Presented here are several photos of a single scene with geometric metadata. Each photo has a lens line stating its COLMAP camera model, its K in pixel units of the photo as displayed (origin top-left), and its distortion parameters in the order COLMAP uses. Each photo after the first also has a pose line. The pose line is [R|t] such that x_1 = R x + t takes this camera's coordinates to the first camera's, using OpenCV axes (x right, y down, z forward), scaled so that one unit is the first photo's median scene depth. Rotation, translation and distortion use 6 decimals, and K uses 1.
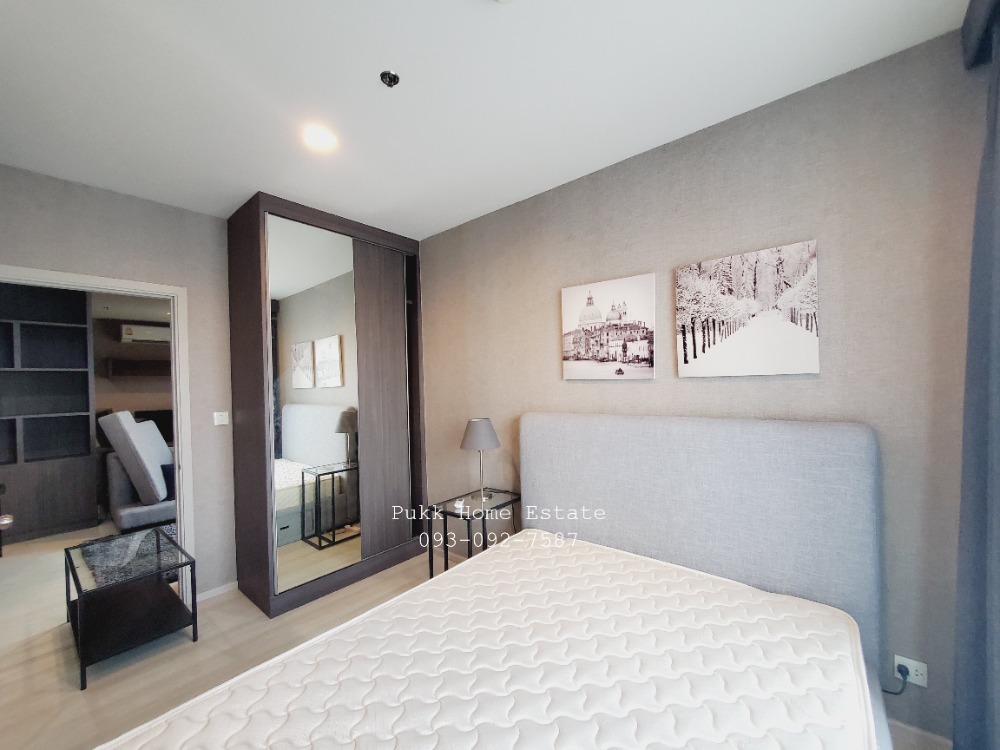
lens RADIAL K [[399.1, 0, 496.3], [0, 399.1, 381.2], [0, 0, 1]] dist [-0.001266, -0.000162]
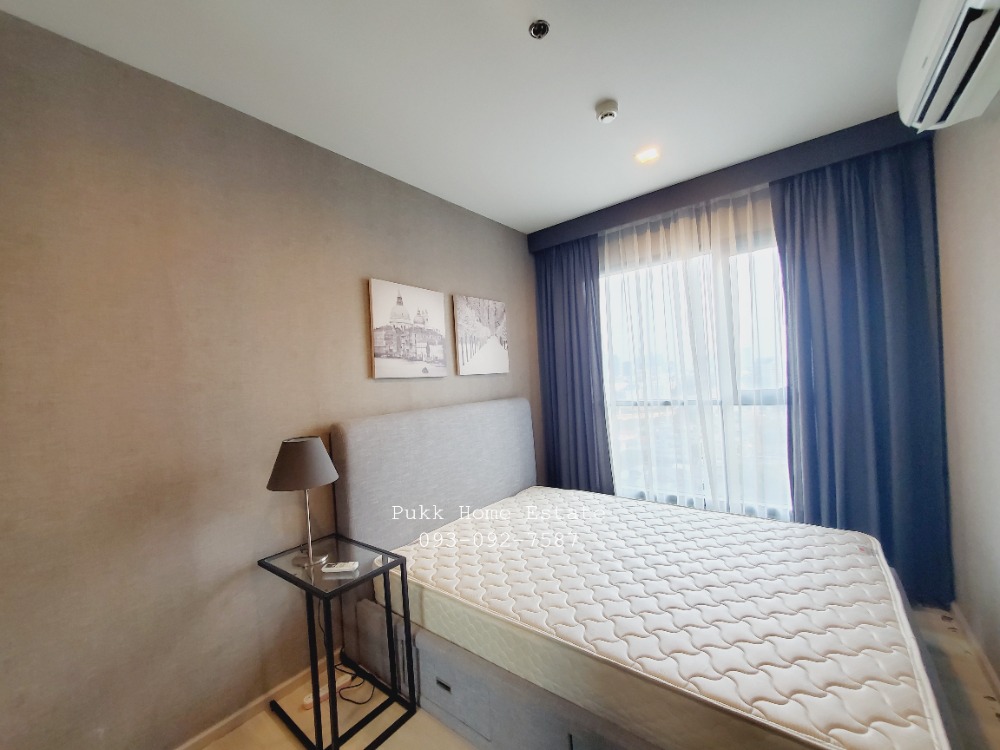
lens RADIAL K [[399.1, 0, 496.3], [0, 399.1, 381.2], [0, 0, 1]] dist [-0.001266, -0.000162]
pose [[-0.030863, 0.025283, 0.999204, -0.836882], [0.064885, 0.997622, -0.023239, 0.046866], [-0.997415, 0.064116, -0.032430, 0.853015]]
